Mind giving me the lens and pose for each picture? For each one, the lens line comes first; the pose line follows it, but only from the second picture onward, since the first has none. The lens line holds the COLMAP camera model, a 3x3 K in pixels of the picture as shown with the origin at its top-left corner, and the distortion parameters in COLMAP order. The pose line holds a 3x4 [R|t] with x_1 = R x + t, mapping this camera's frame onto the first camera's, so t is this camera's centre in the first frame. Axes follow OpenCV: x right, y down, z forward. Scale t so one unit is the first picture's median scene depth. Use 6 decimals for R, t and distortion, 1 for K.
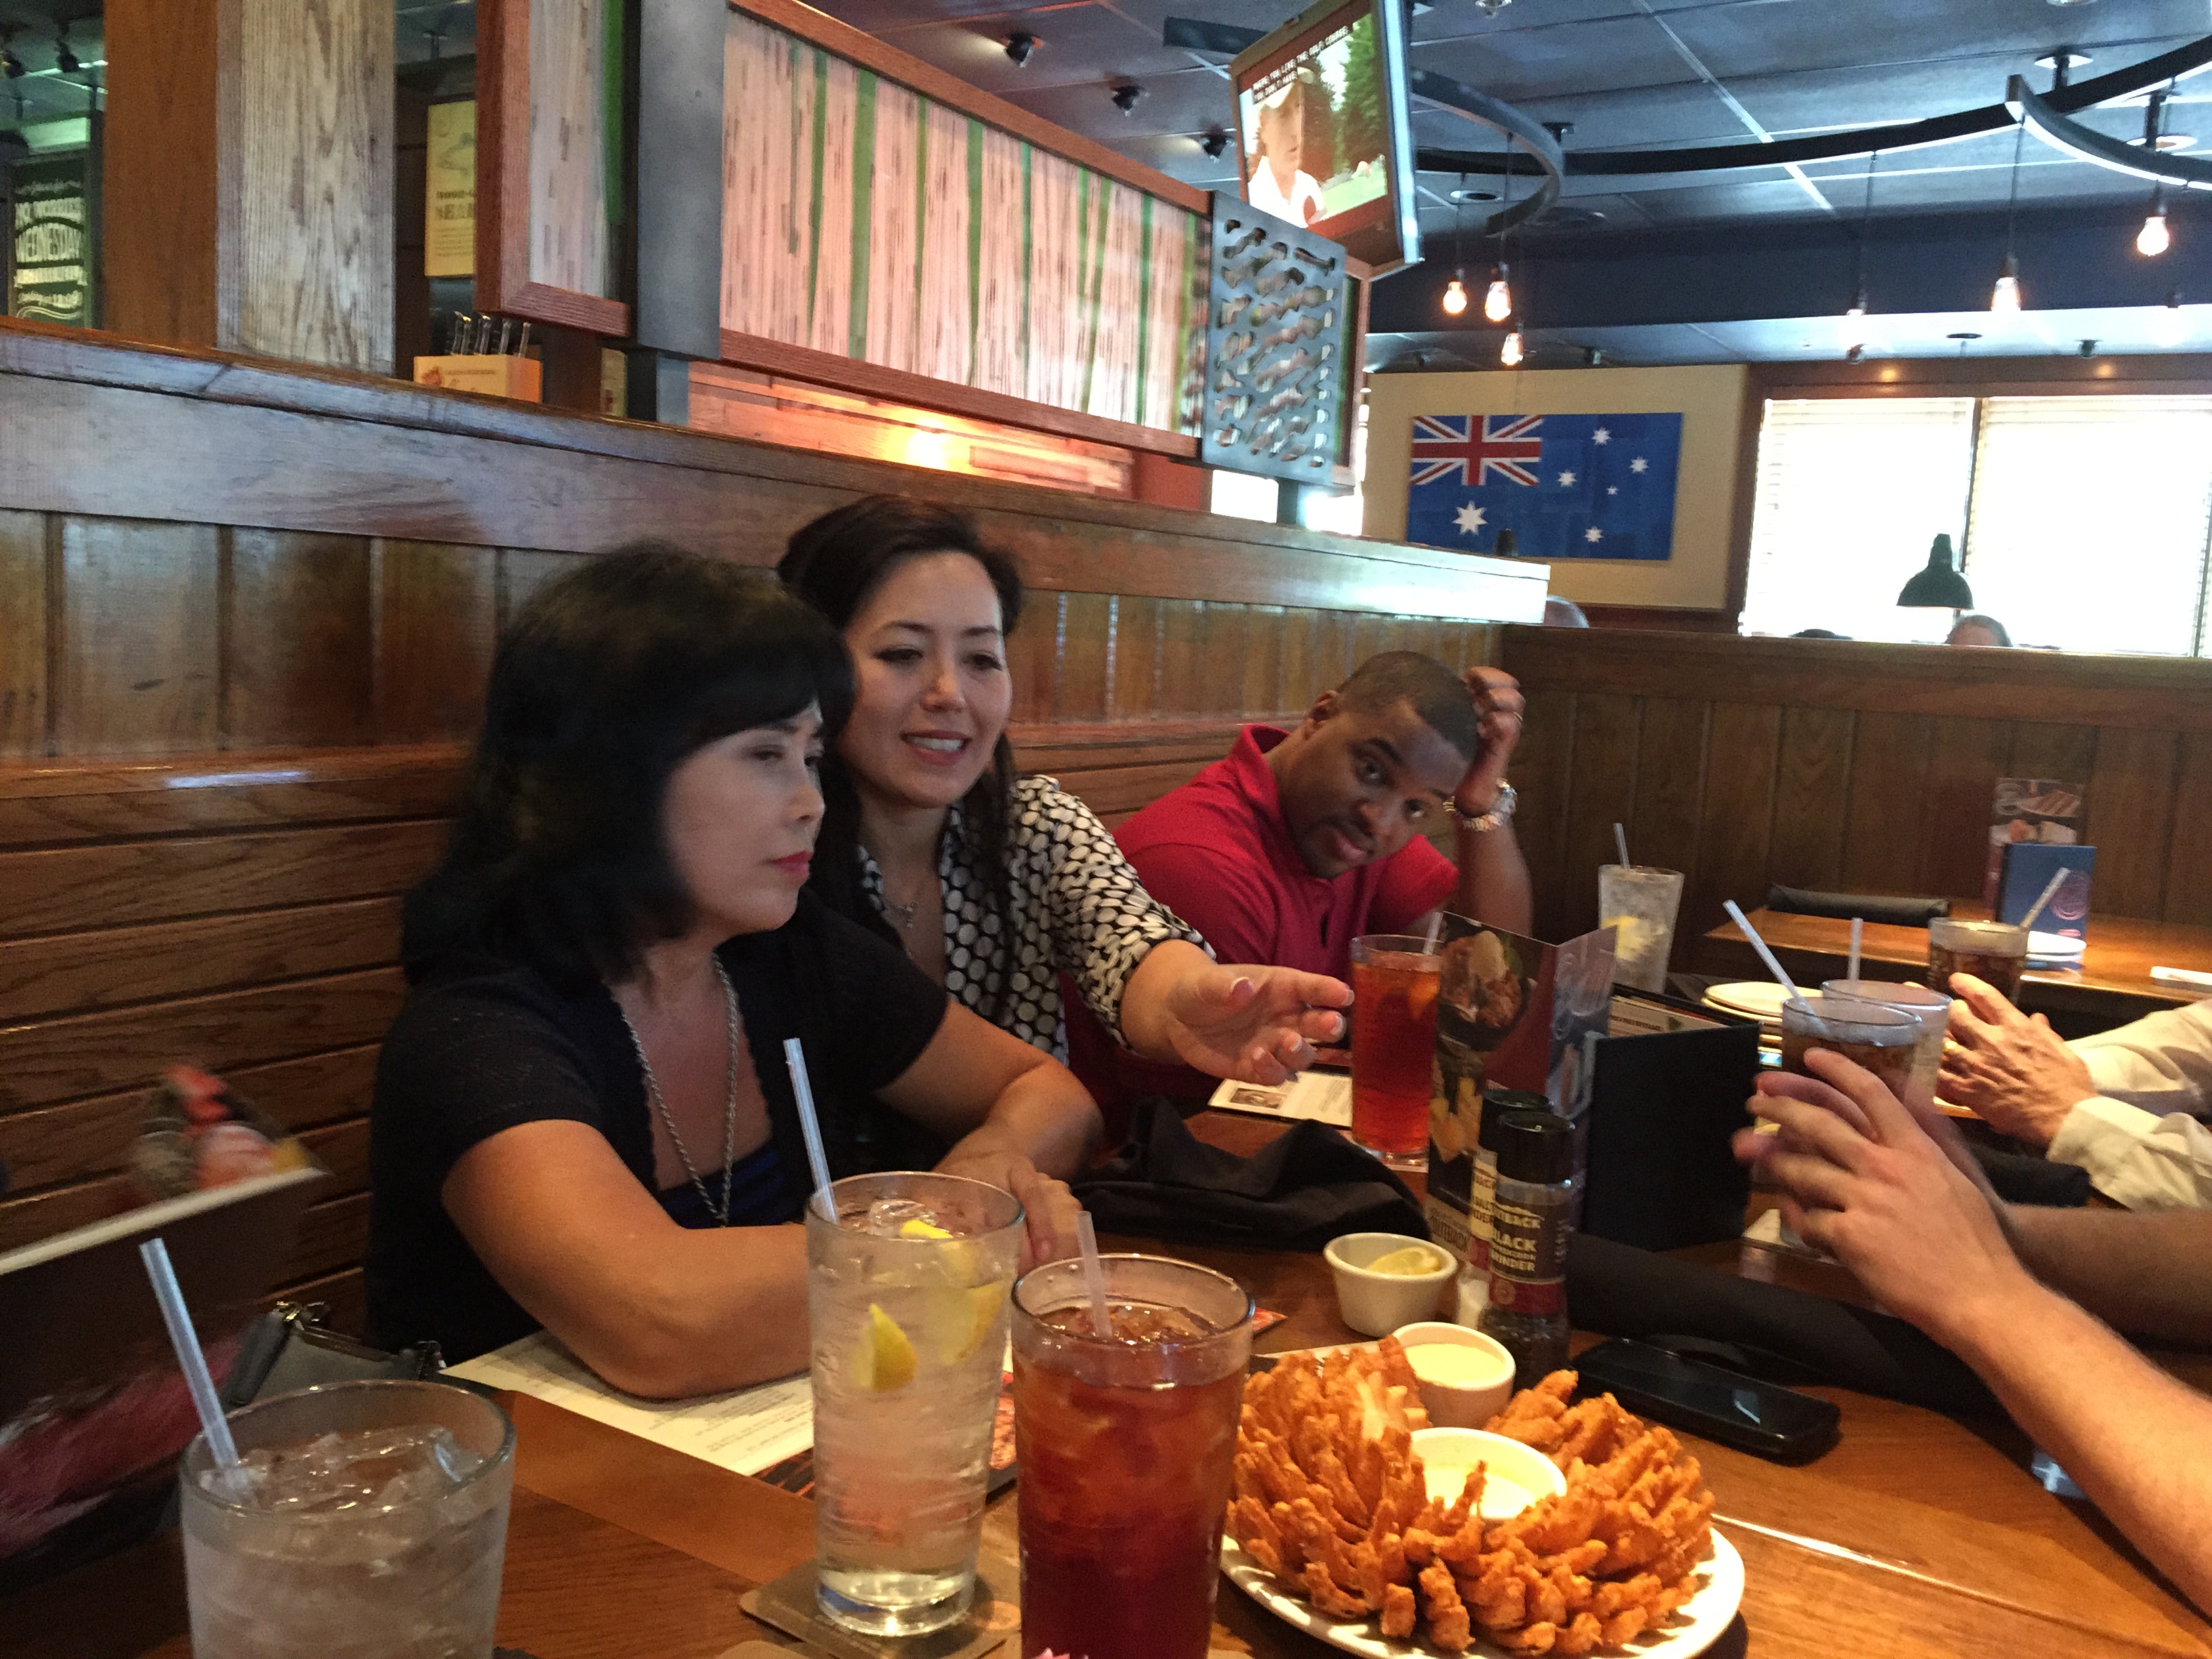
lens RADIAL K [[1863.5, 0, 1106.0], [0, 1863.5, 829.5], [0, 0, 1]] dist [0.092838, -0.128648]
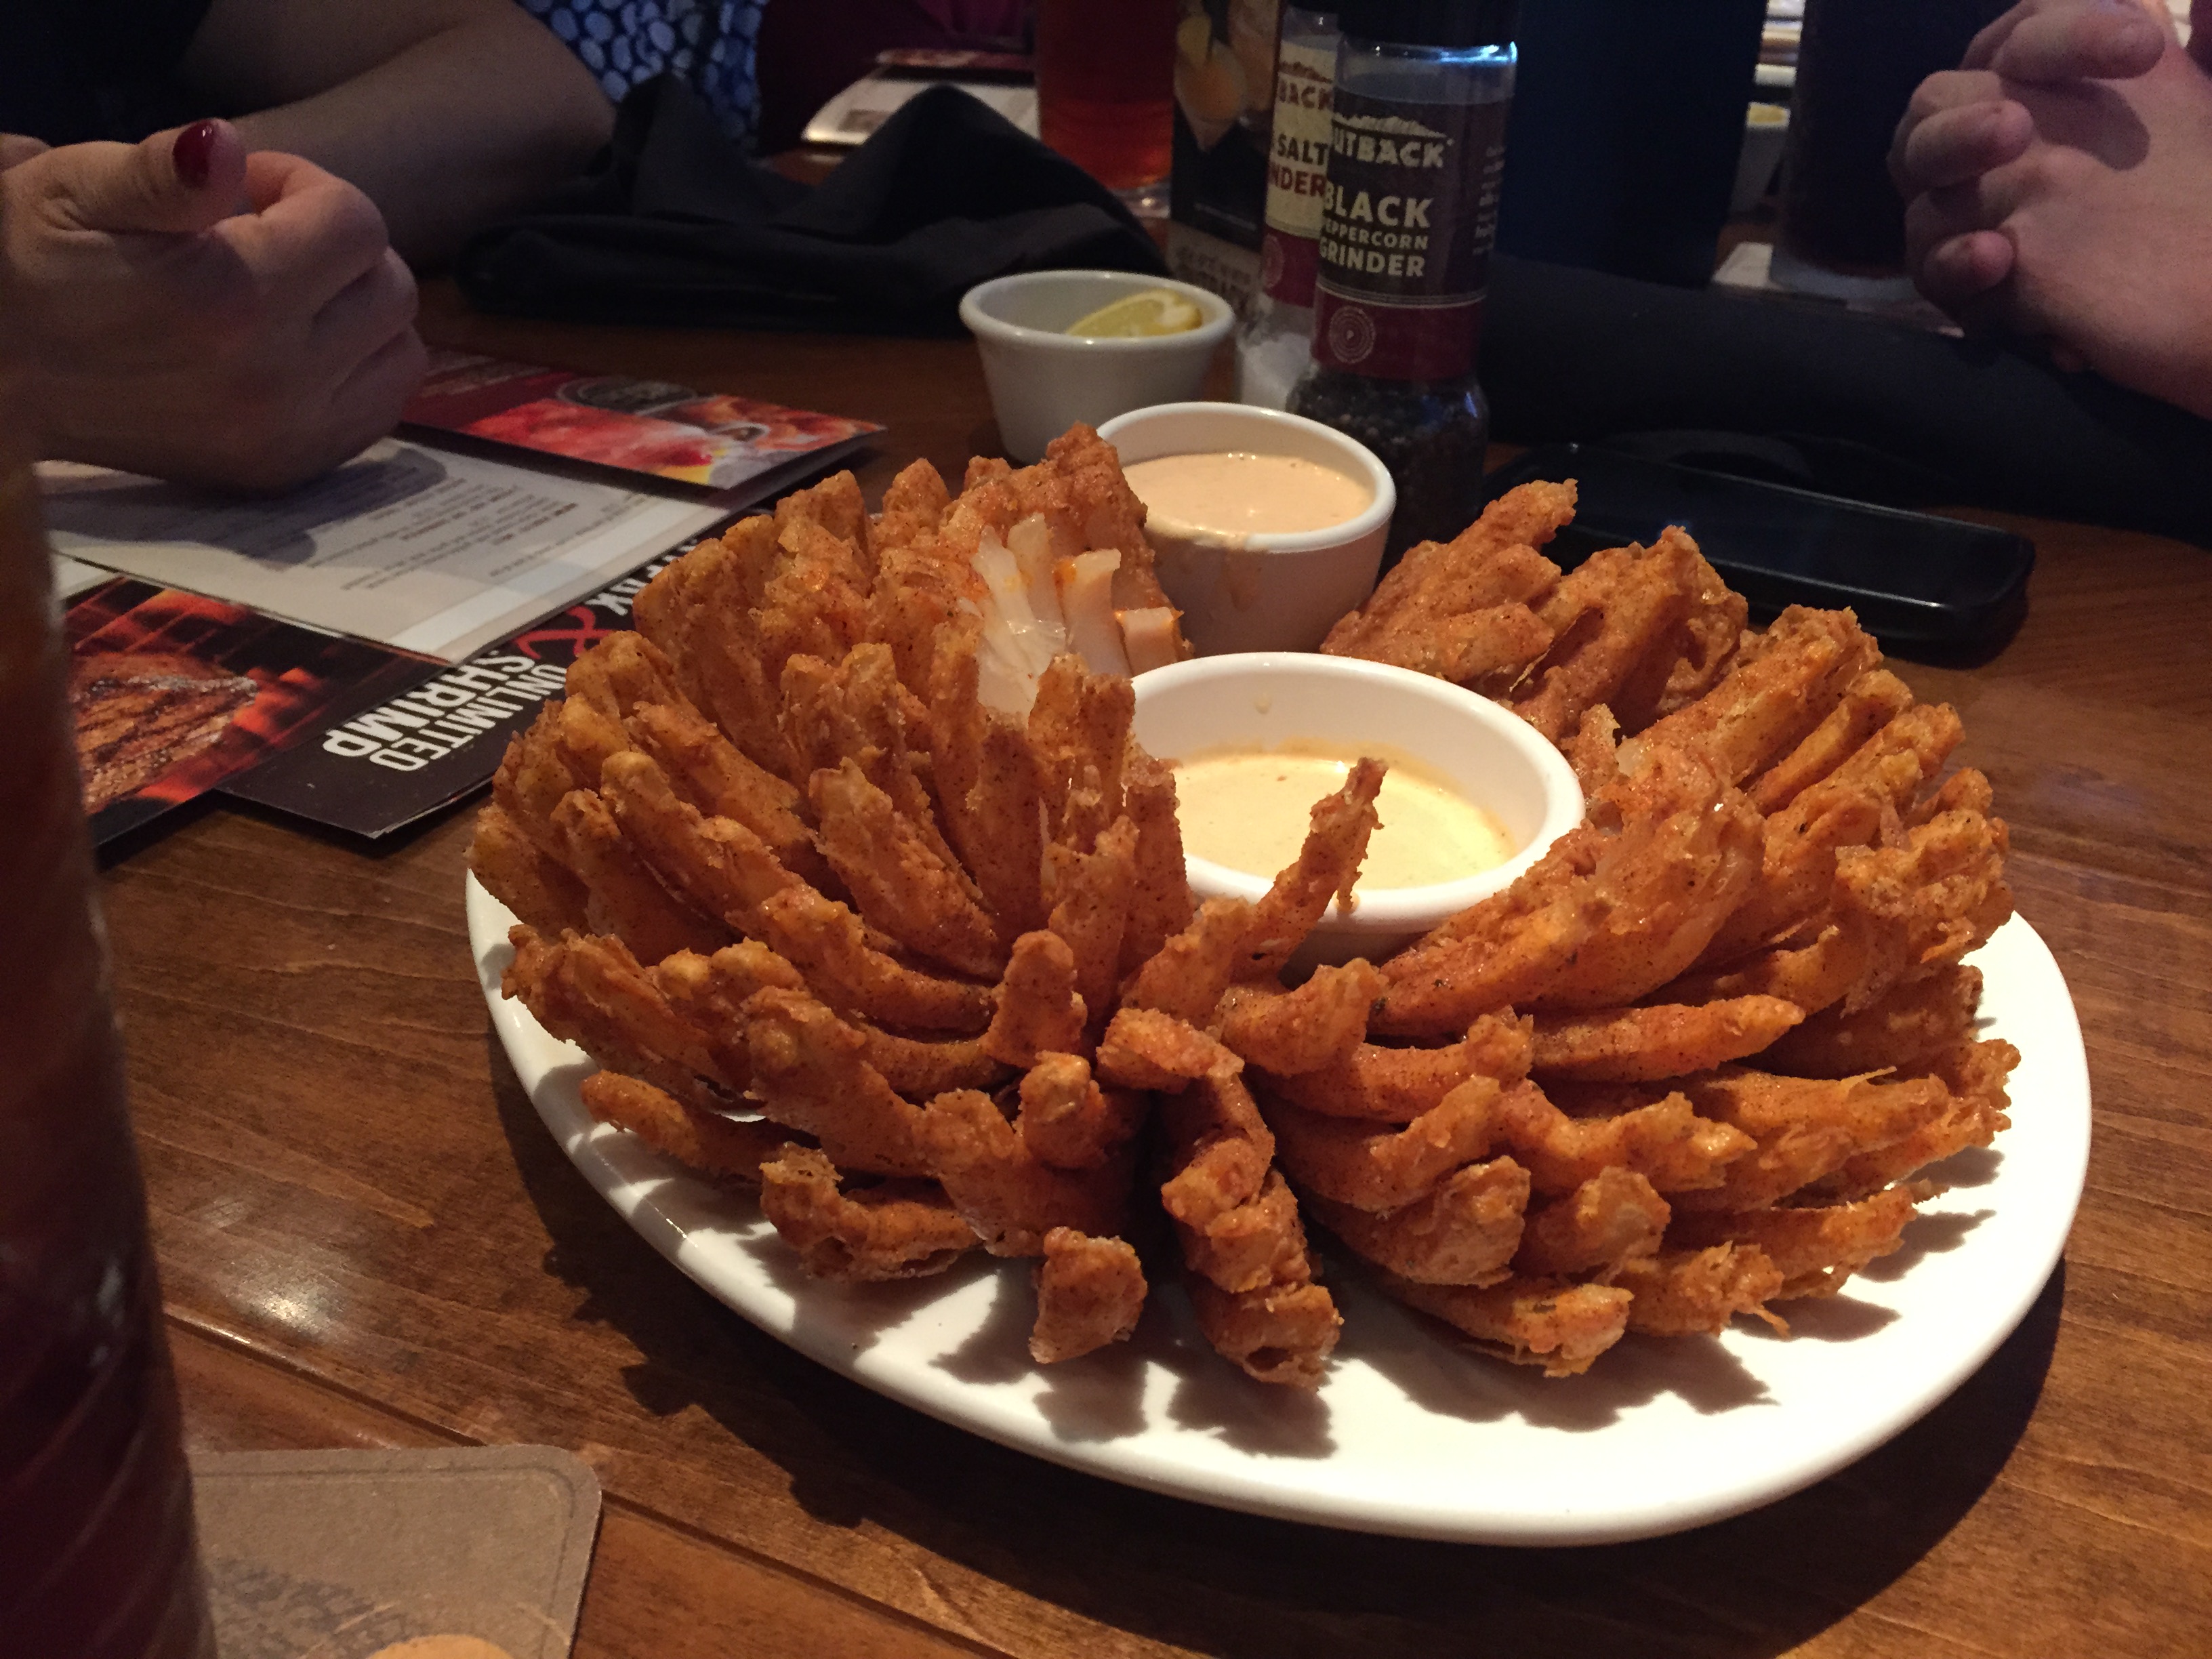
lens RADIAL K [[1863.5, 0, 1106.0], [0, 1863.5, 829.5], [0, 0, 1]] dist [0.092838, -0.128648]
pose [[0.989675, -0.080767, 0.118406, 0.059704], [0.027082, 0.916607, 0.398870, 0.109780], [-0.140747, -0.391545, 0.909331, 0.355092]]
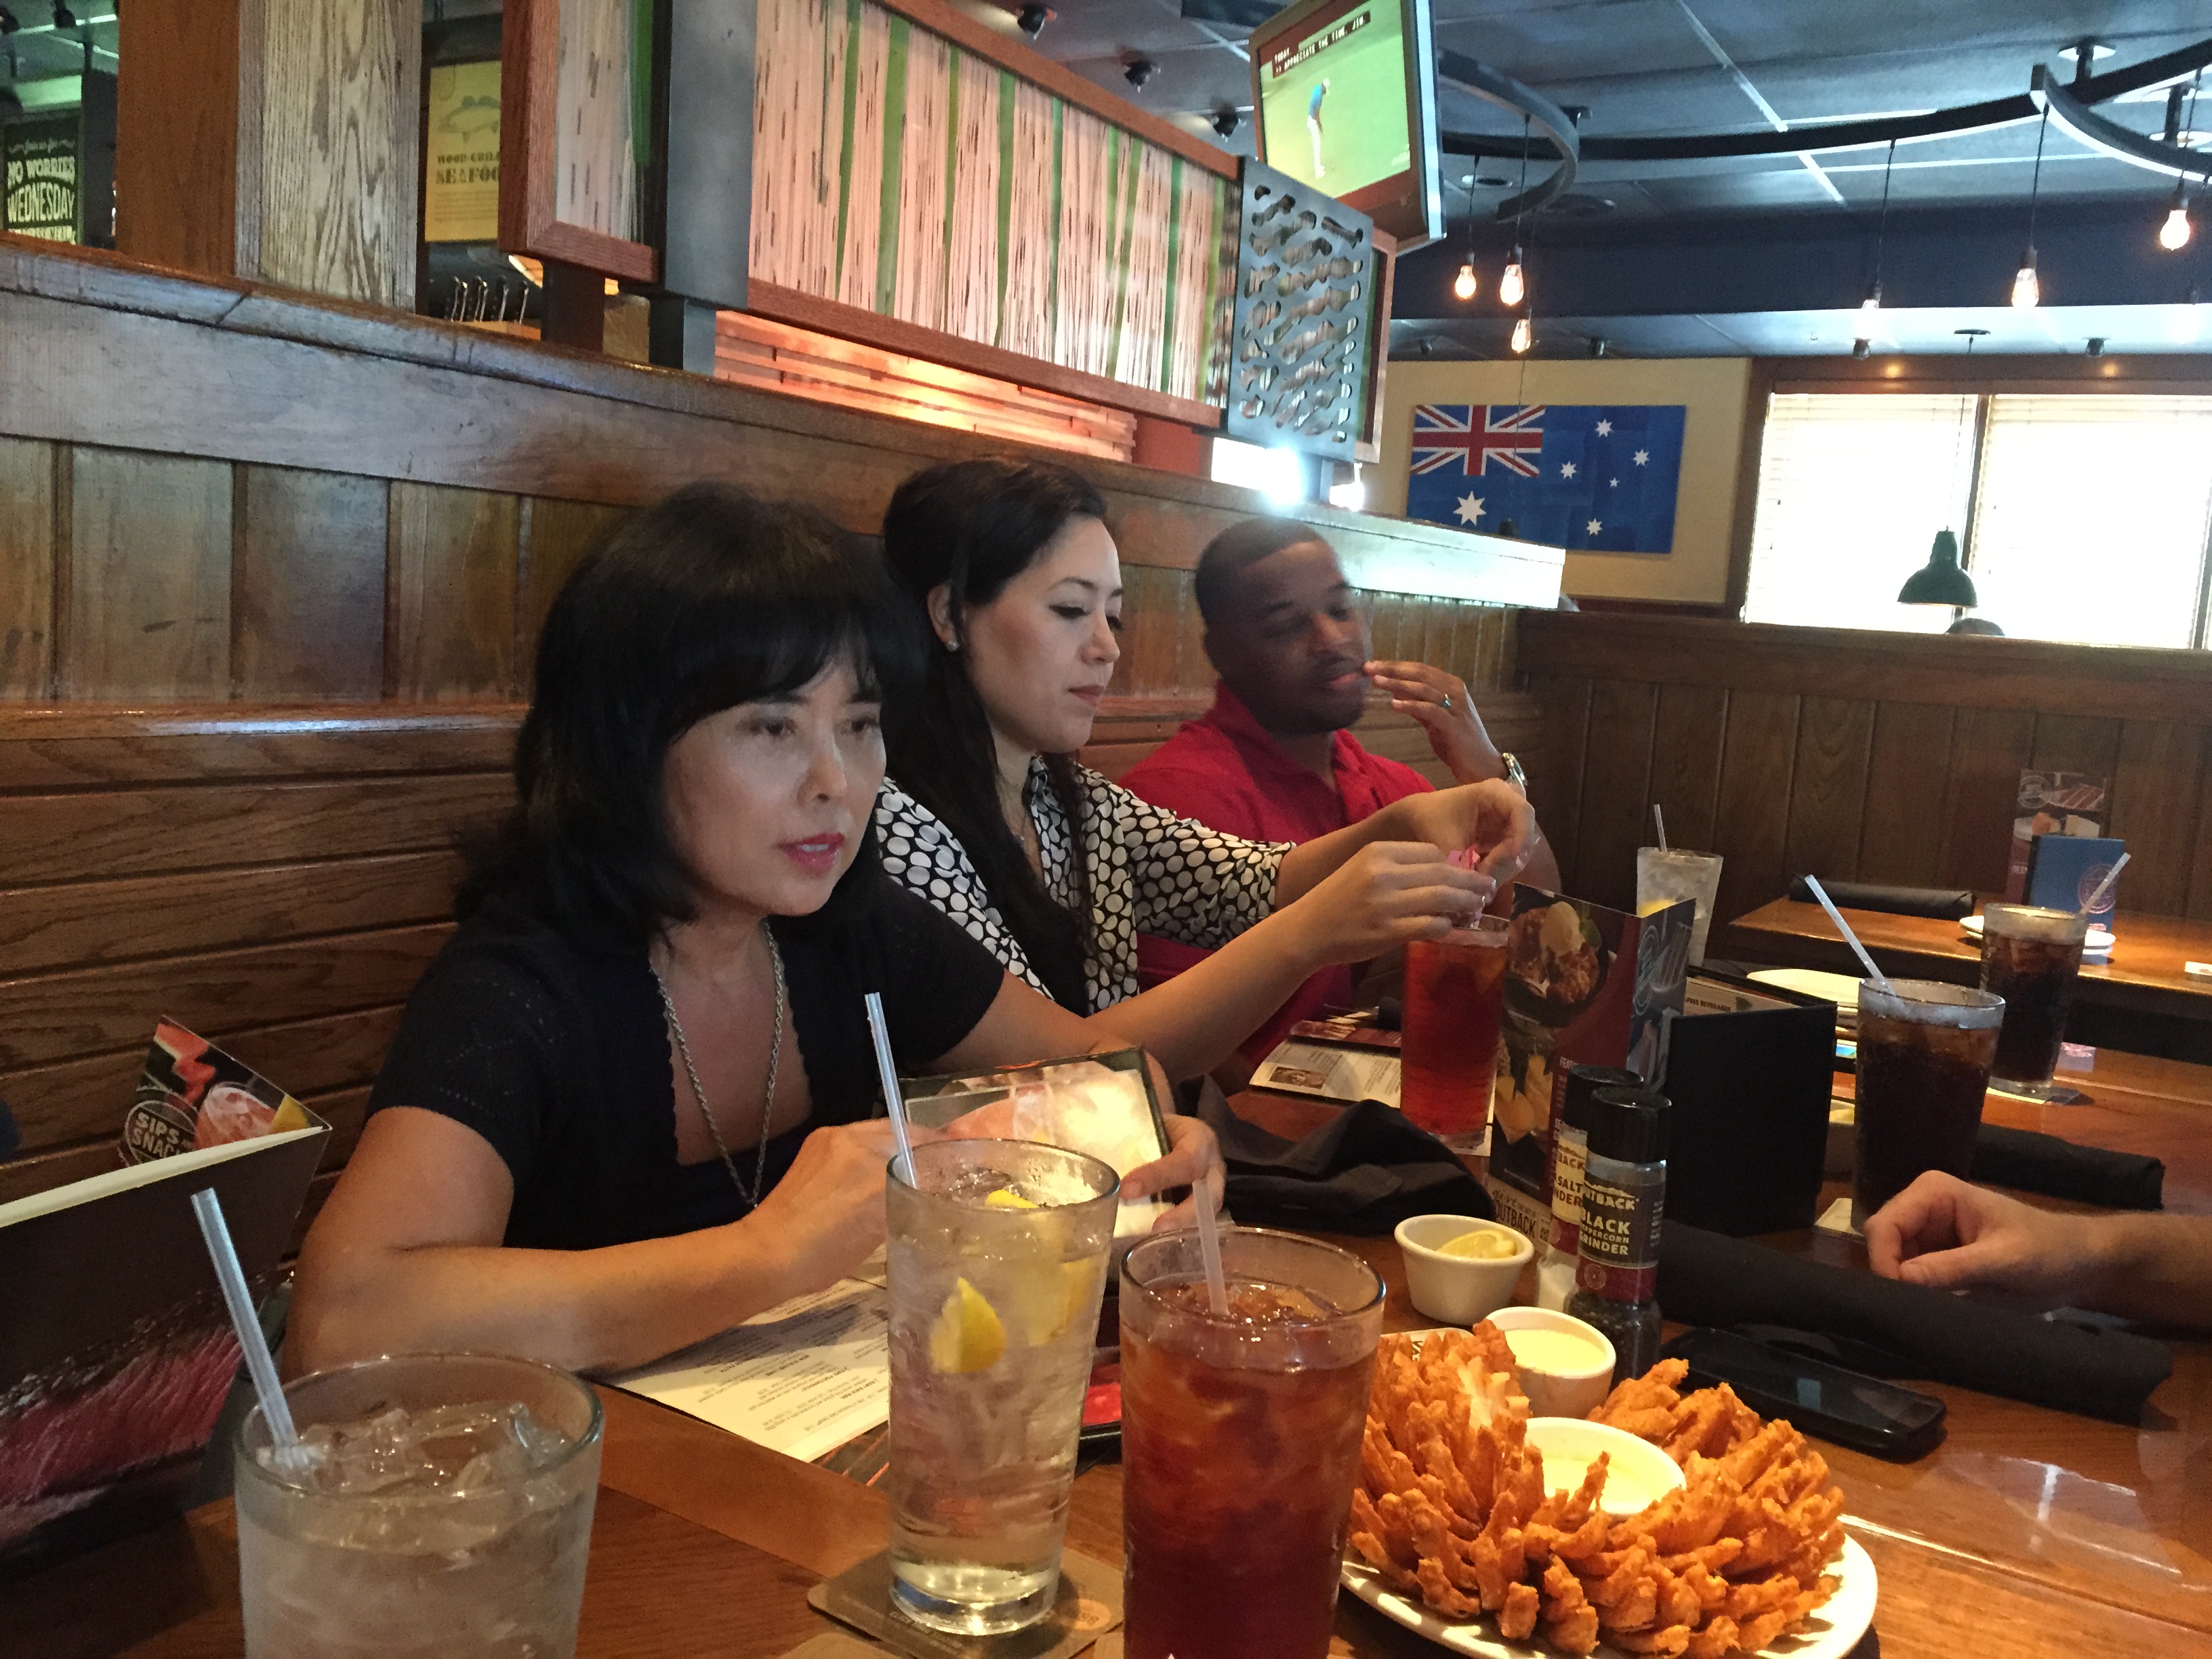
lens RADIAL K [[1863.5, 0, 1106.0], [0, 1863.5, 829.5], [0, 0, 1]] dist [0.092838, -0.128648]
pose [[0.999840, 0.015488, 0.008948, -0.029283], [-0.015532, 0.999867, 0.004893, 0.012163], [-0.008871, -0.005031, 0.999948, 0.032609]]
